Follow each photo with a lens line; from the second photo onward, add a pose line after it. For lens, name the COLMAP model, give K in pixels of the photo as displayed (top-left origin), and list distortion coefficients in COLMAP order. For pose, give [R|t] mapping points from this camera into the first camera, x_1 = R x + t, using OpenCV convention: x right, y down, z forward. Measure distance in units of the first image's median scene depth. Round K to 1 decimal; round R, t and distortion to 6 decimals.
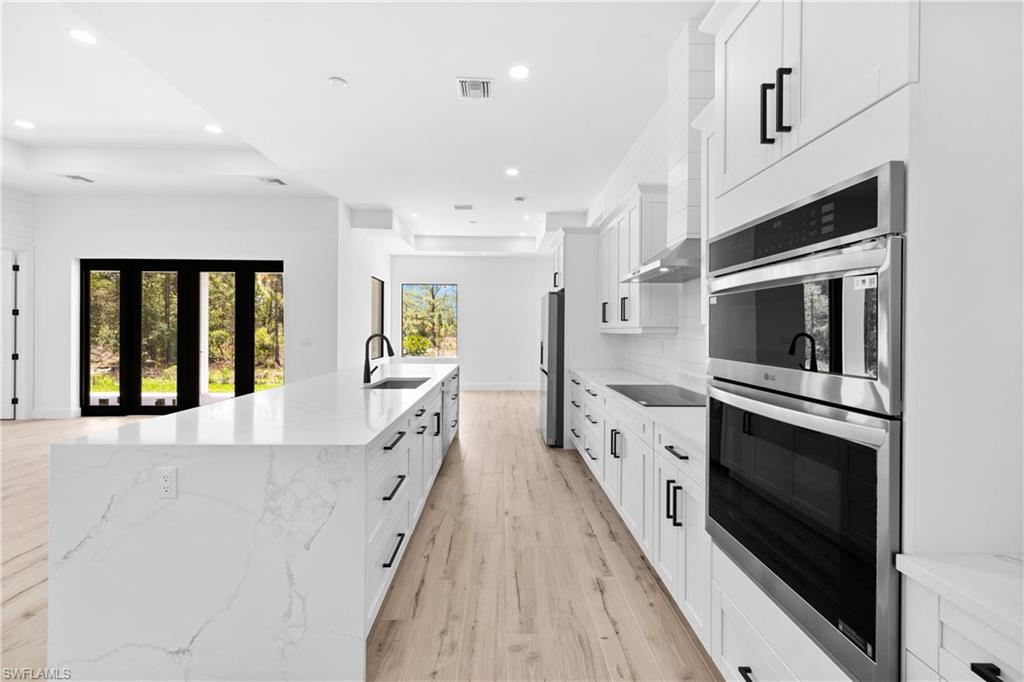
lens RADIAL K [[430.0, 0, 504.4], [0, 430.0, 328.2], [0, 0, 1]] dist [0.001589, 0.000767]
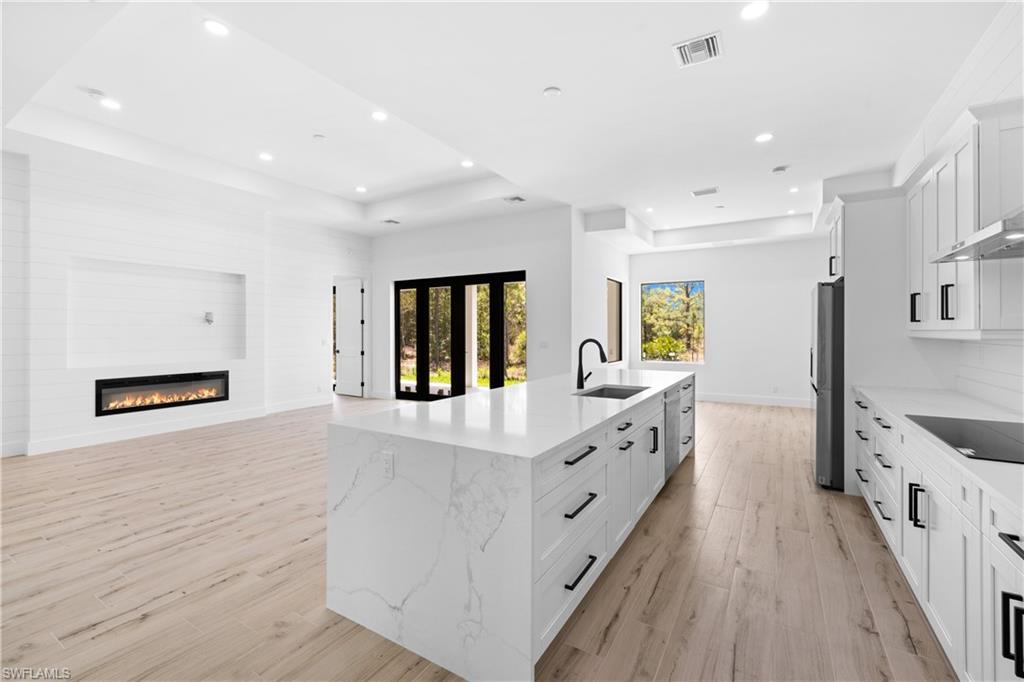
lens RADIAL K [[436.3, 0, 502.1], [0, 436.3, 329.1], [0, 0, 1]] dist [0.000612, 0.000397]
pose [[0.840450, -0.009211, -0.541810, 0.050576], [0.008579, 0.999956, -0.003693, -0.004752], [0.541821, -0.001545, 0.840493, 0.047648]]
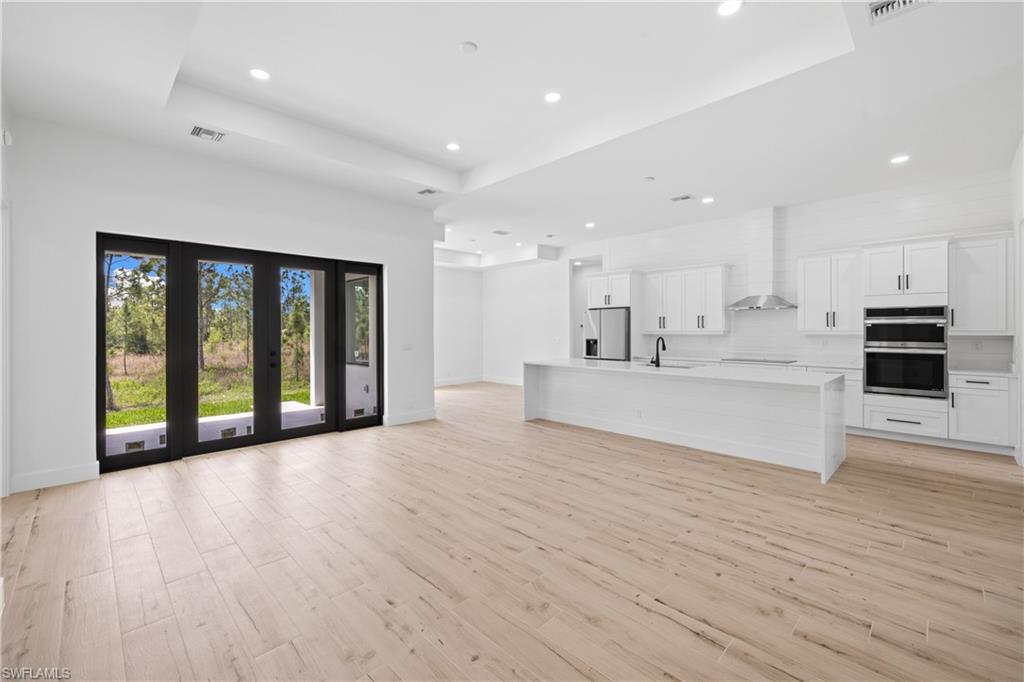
lens RADIAL K [[430.0, 0, 504.4], [0, 430.0, 328.2], [0, 0, 1]] dist [0.001589, 0.000767]
pose [[0.729548, -0.005580, 0.683906, -1.324964], [0.004232, 0.999984, 0.003645, -0.020668], [-0.683916, 0.000235, 0.729561, 0.146769]]
